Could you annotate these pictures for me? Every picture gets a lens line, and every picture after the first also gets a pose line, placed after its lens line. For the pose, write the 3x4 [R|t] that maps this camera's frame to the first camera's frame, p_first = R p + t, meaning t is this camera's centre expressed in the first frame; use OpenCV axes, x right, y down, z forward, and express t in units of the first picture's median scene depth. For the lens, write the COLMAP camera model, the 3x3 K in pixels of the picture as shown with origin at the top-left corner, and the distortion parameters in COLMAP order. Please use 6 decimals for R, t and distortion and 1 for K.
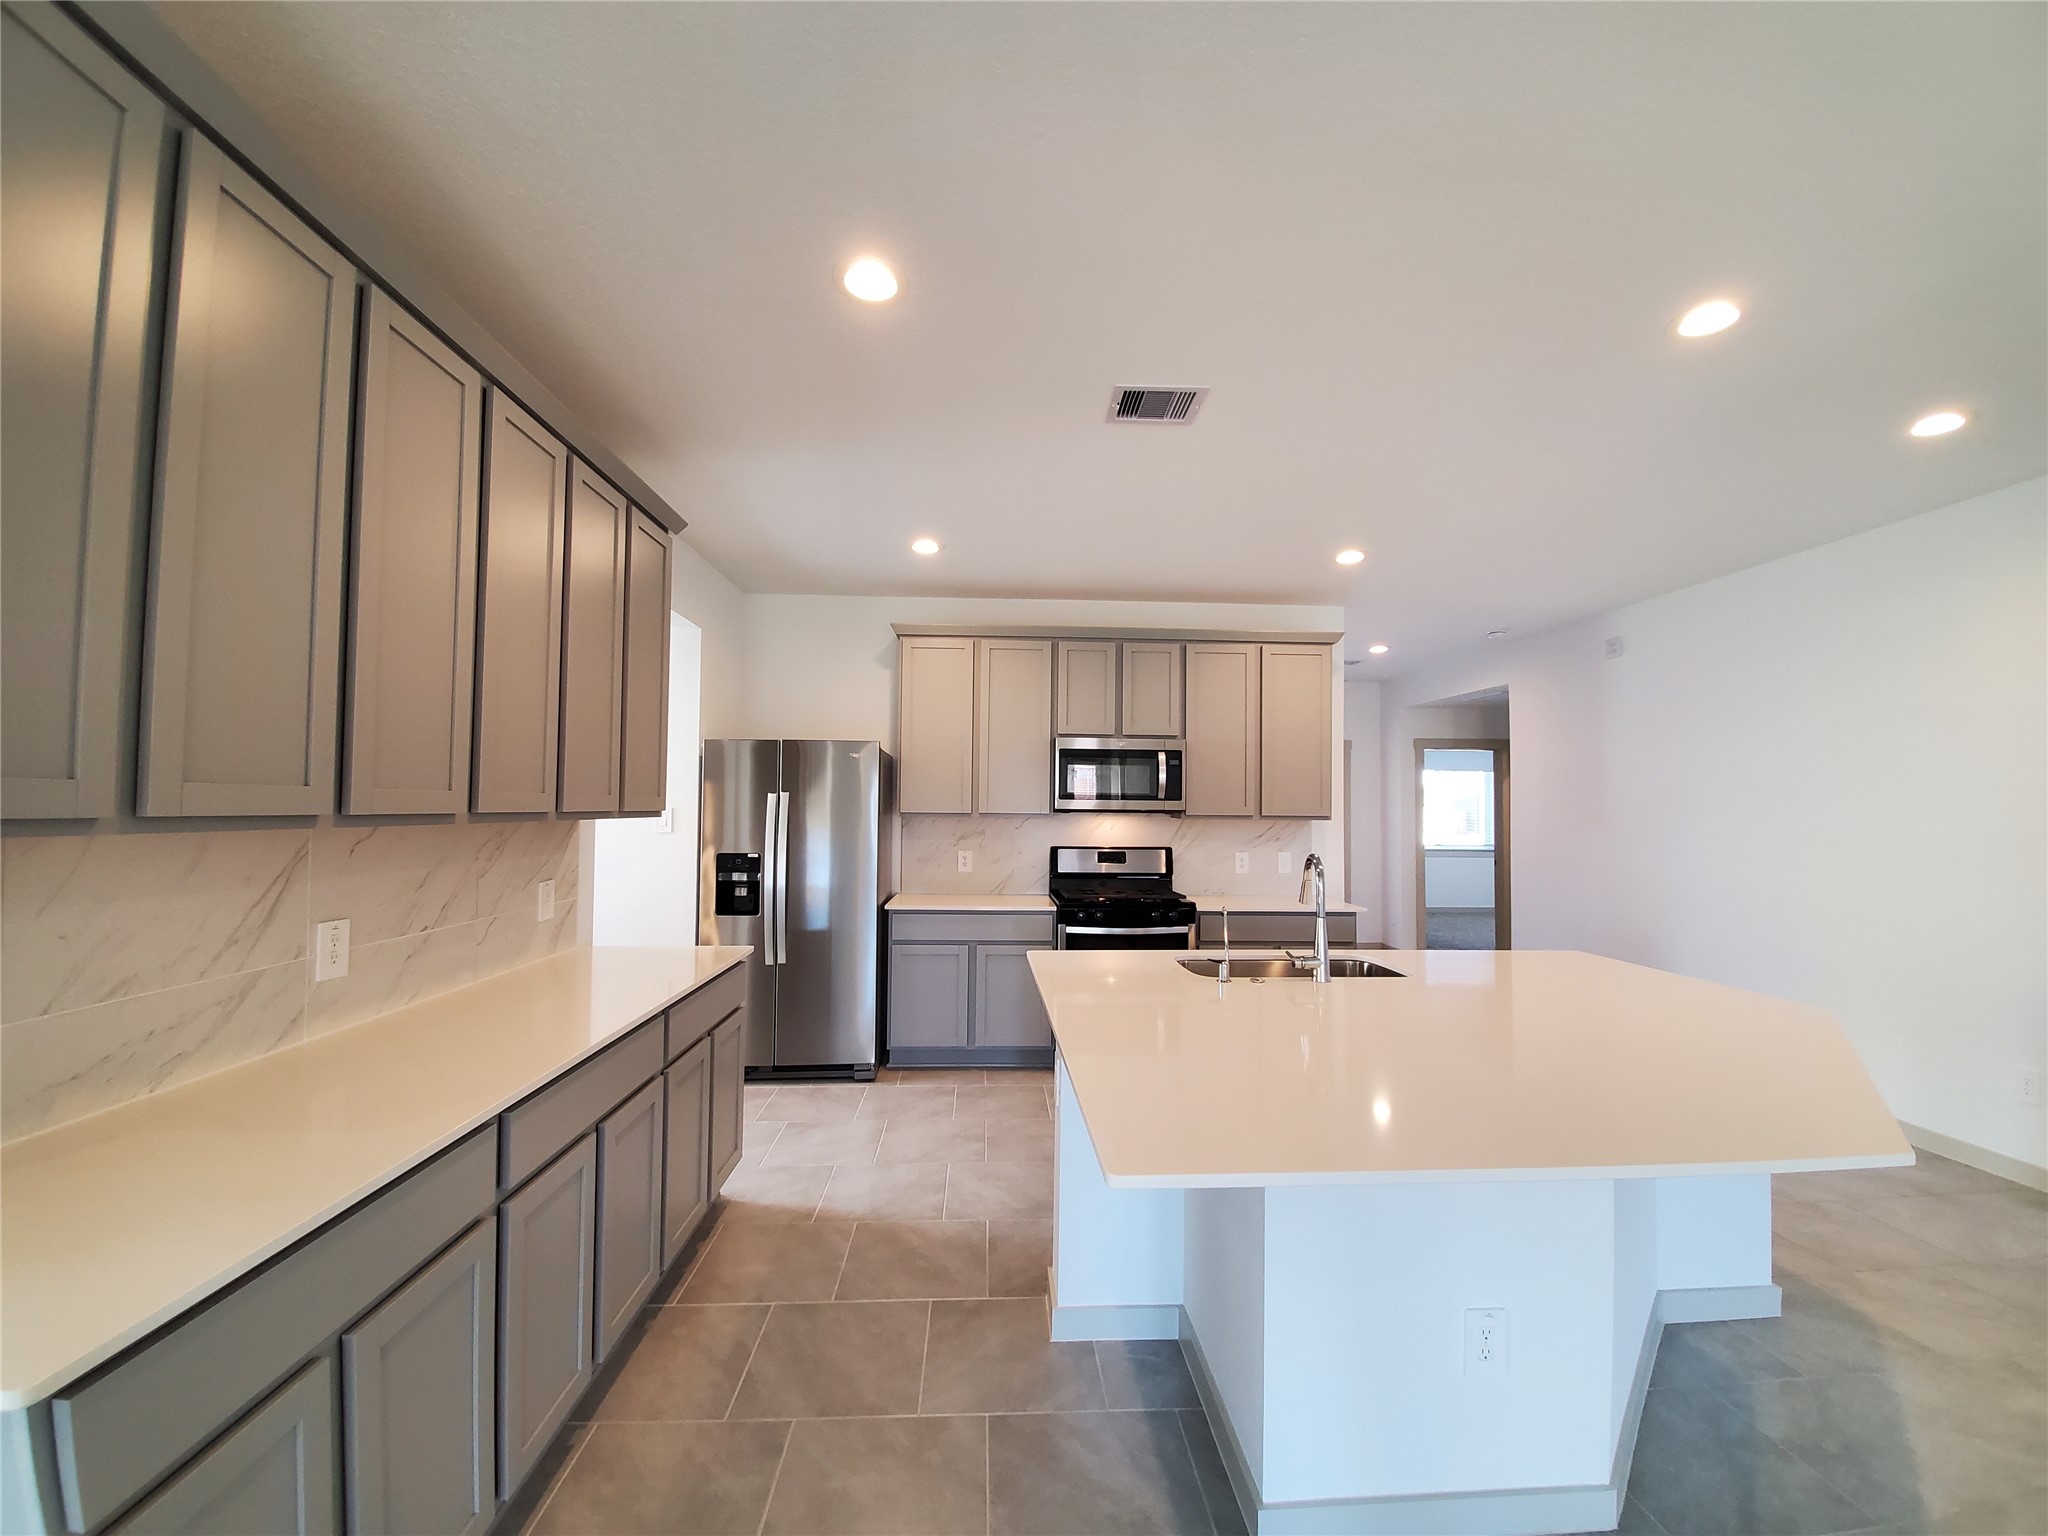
lens RADIAL K [[826.6, 0, 1018.3], [0, 826.6, 774.9], [0, 0, 1]] dist [-0.001684, -0.000125]
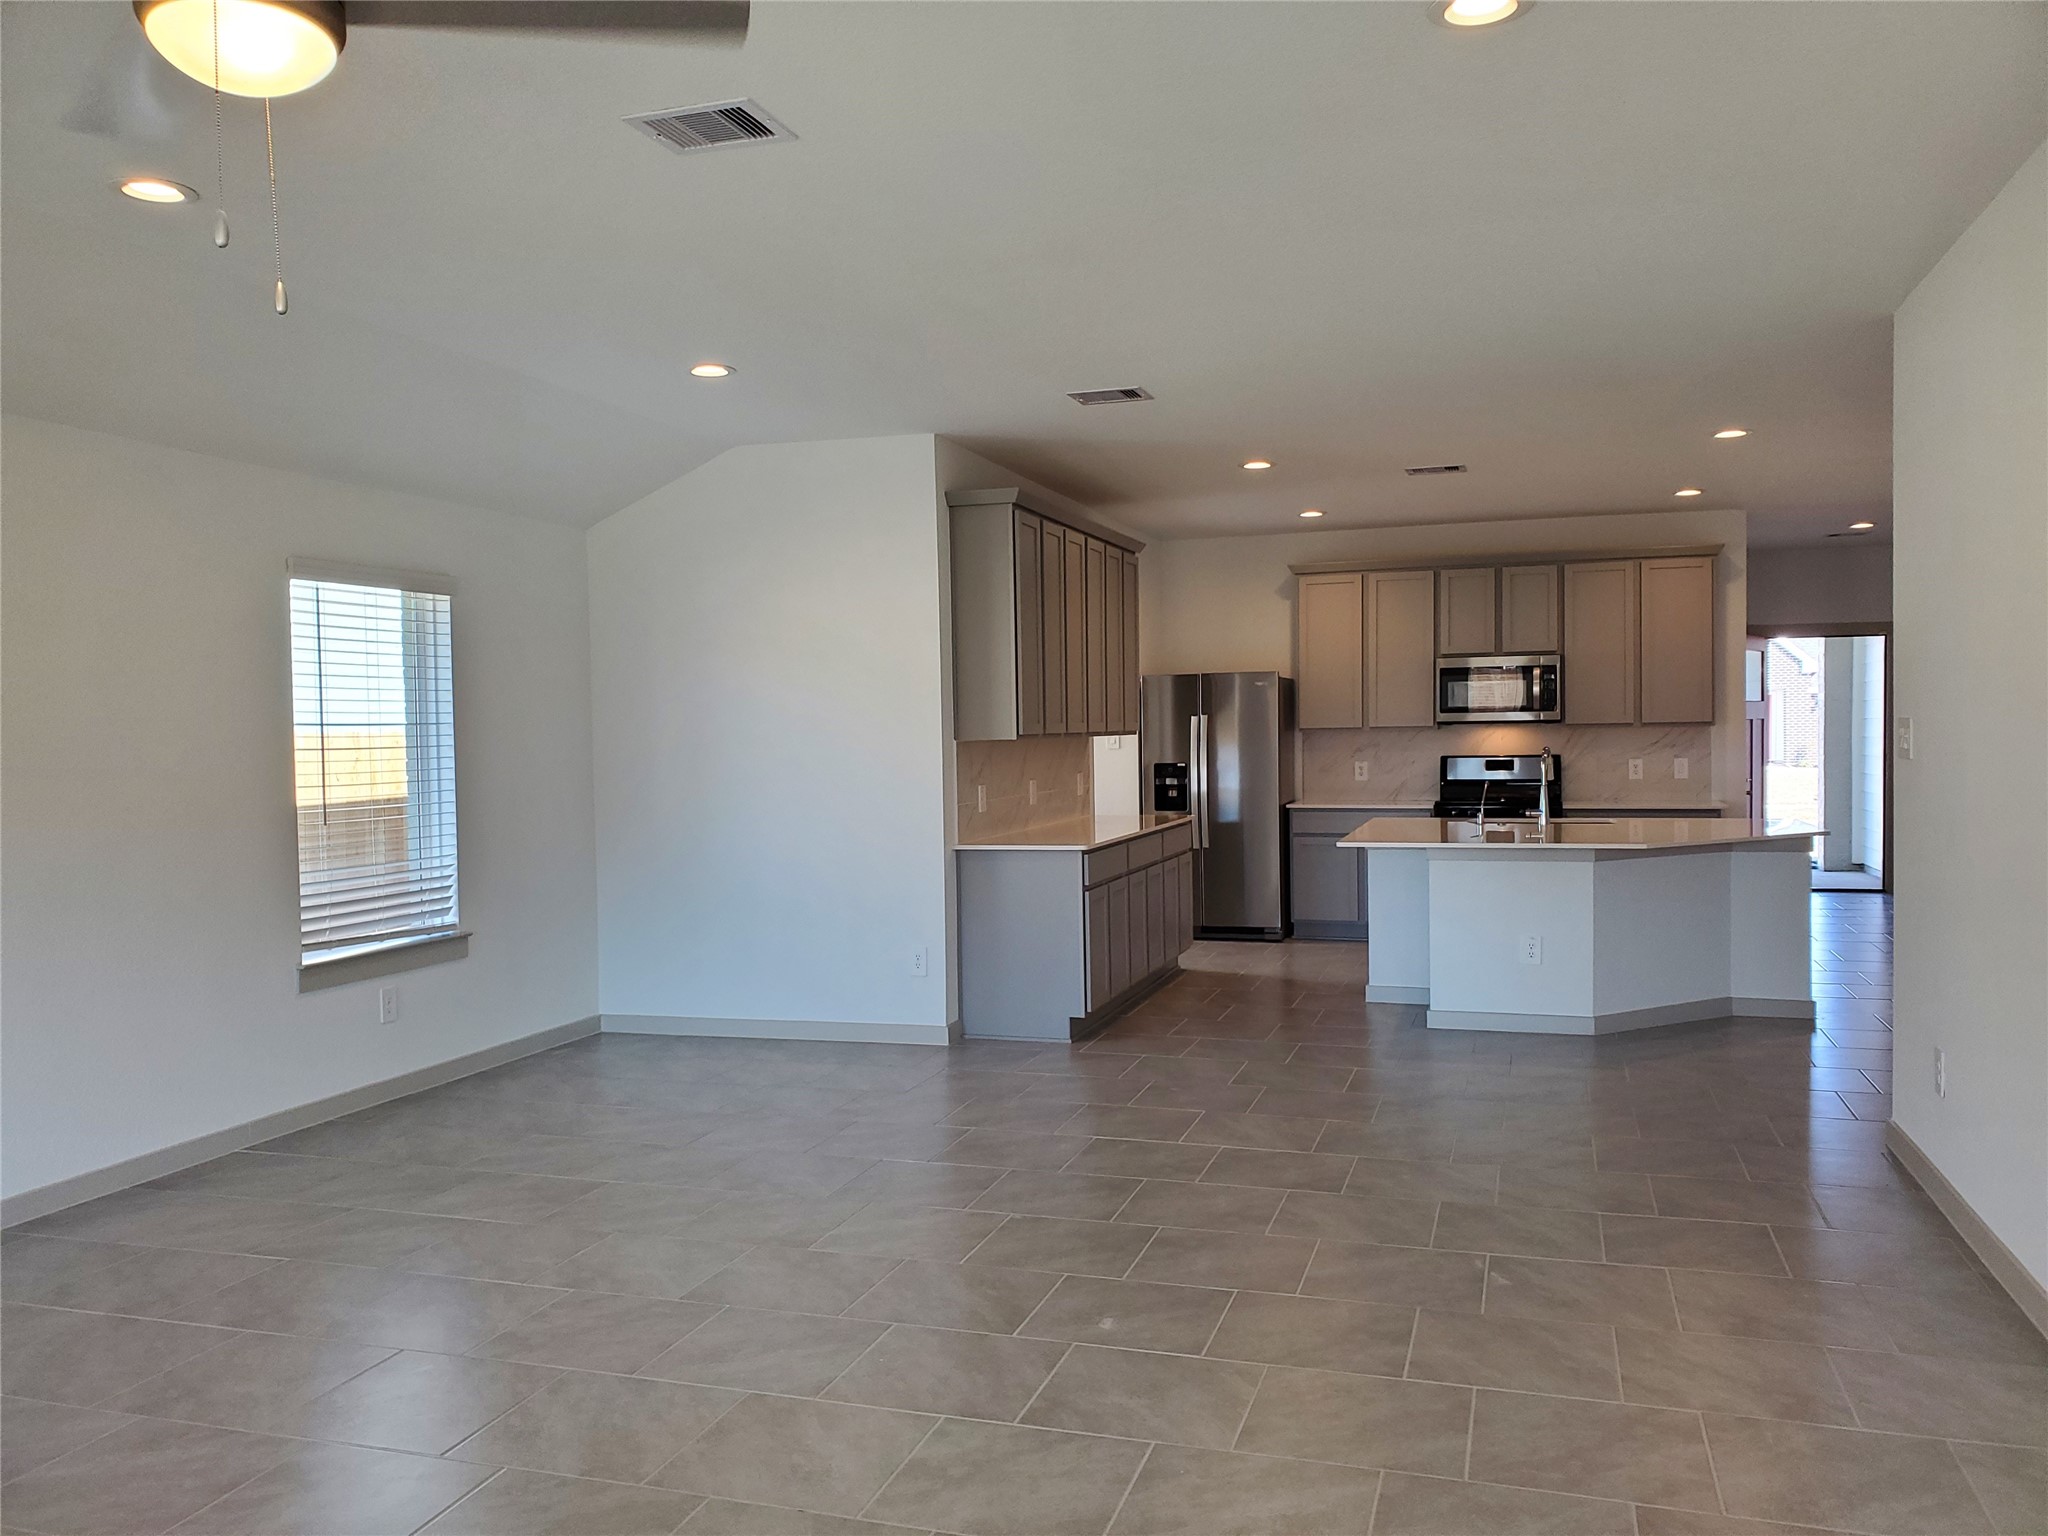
lens RADIAL K [[1544.1, 0, 1024.0], [0, 1544.1, 768.0], [0, 0, 1]] dist [0.069437, -0.000151]
pose [[0.936142, -0.015130, -0.351297, 0.260541], [0.039696, 0.997234, 0.062832, -0.051243], [0.349375, -0.072764, 0.934153, -1.176949]]
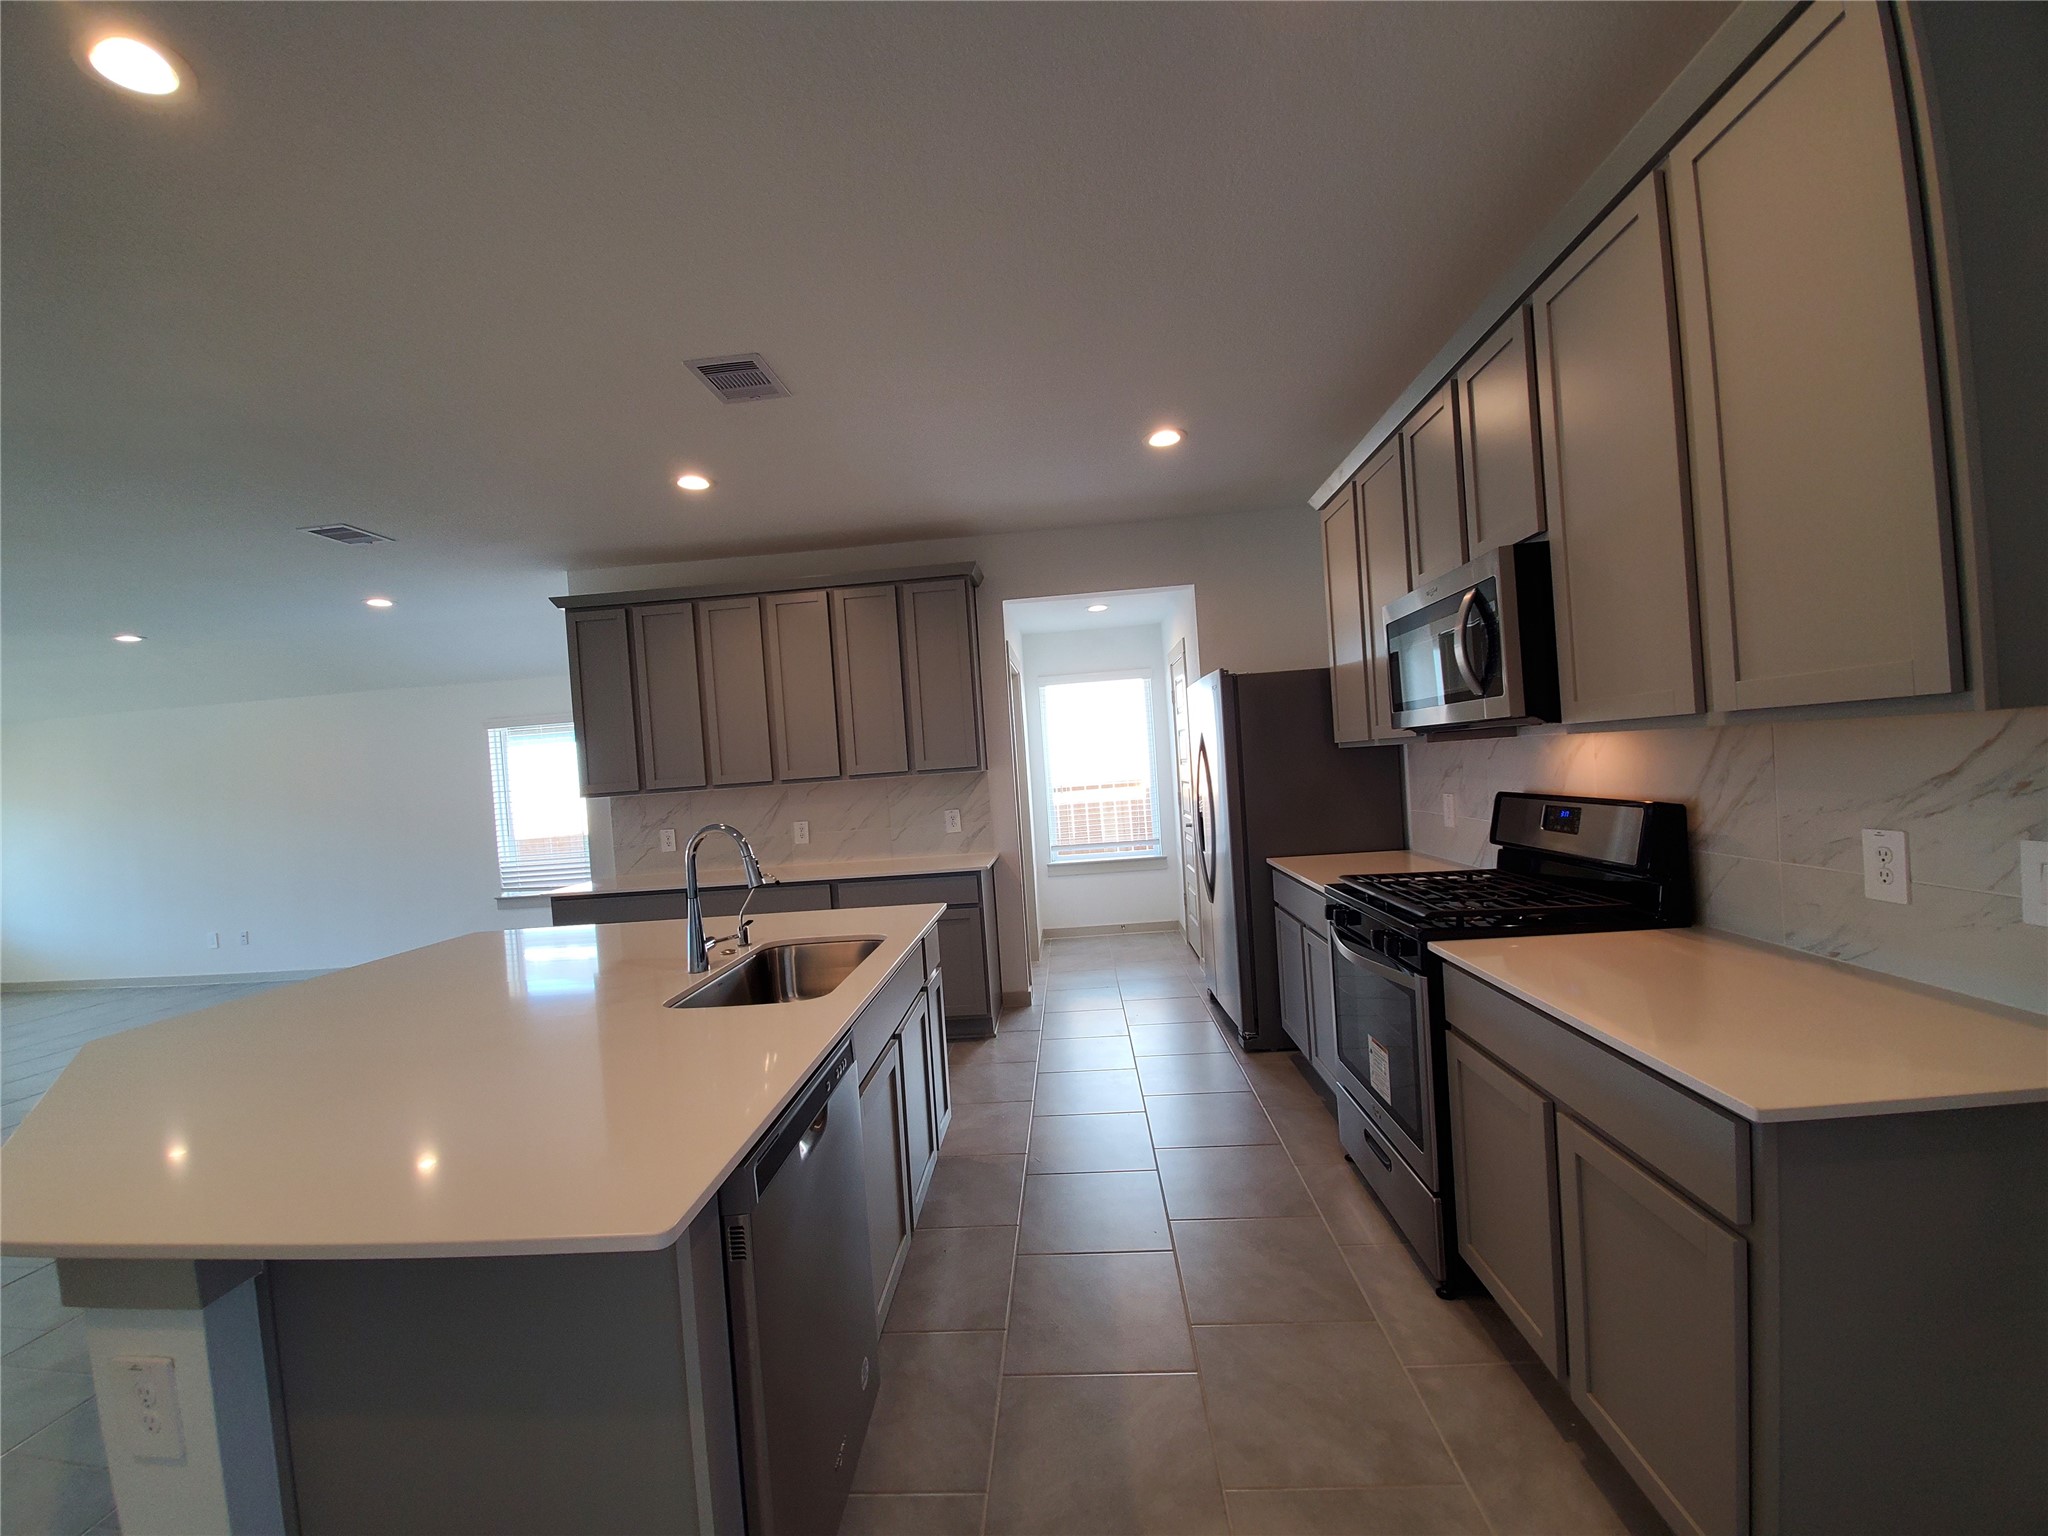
lens RADIAL K [[826.6, 0, 1018.3], [0, 826.6, 774.9], [0, 0, 1]] dist [-0.001684, -0.000125]
pose [[-0.109942, 0.010069, -0.993887, 0.644665], [0.112637, 0.993633, -0.002394, 0.044468], [0.987535, -0.112212, -0.110376, 0.795555]]
